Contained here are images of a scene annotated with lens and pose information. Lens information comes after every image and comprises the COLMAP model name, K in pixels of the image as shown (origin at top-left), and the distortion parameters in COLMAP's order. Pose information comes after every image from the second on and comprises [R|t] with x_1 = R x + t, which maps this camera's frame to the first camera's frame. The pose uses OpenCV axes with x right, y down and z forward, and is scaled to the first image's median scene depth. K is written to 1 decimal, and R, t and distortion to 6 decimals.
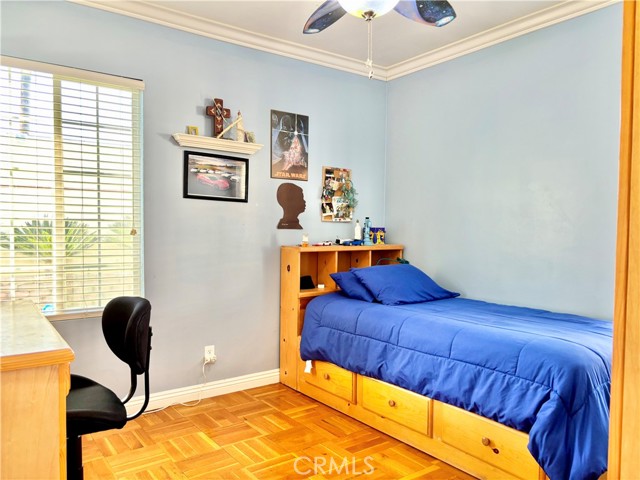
lens RADIAL K [[496.2, 0, 320.0], [0, 496.2, 240.0], [0, 0, 1]] dist [0.005269, 0.000869]
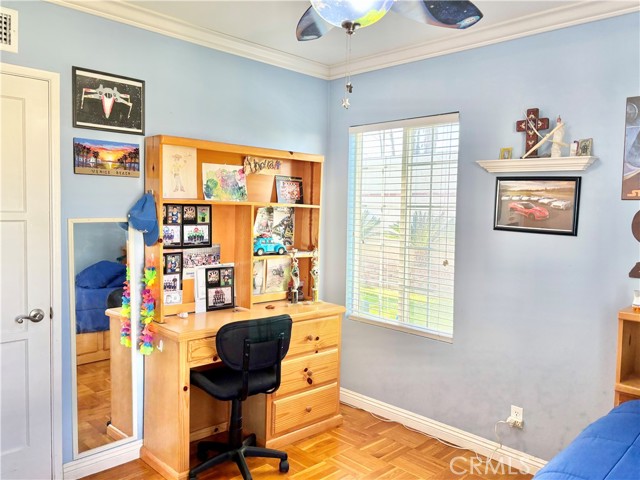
lens RADIAL K [[509.5, 0, 320.0], [0, 509.5, 240.0], [0, 0, 1]] dist [-0.000735, -0.001801]
pose [[0.134741, 0.047057, -0.989763, 0.582432], [-0.046791, 0.998060, 0.041082, -0.088664], [0.989775, 0.040777, 0.136682, 0.554720]]
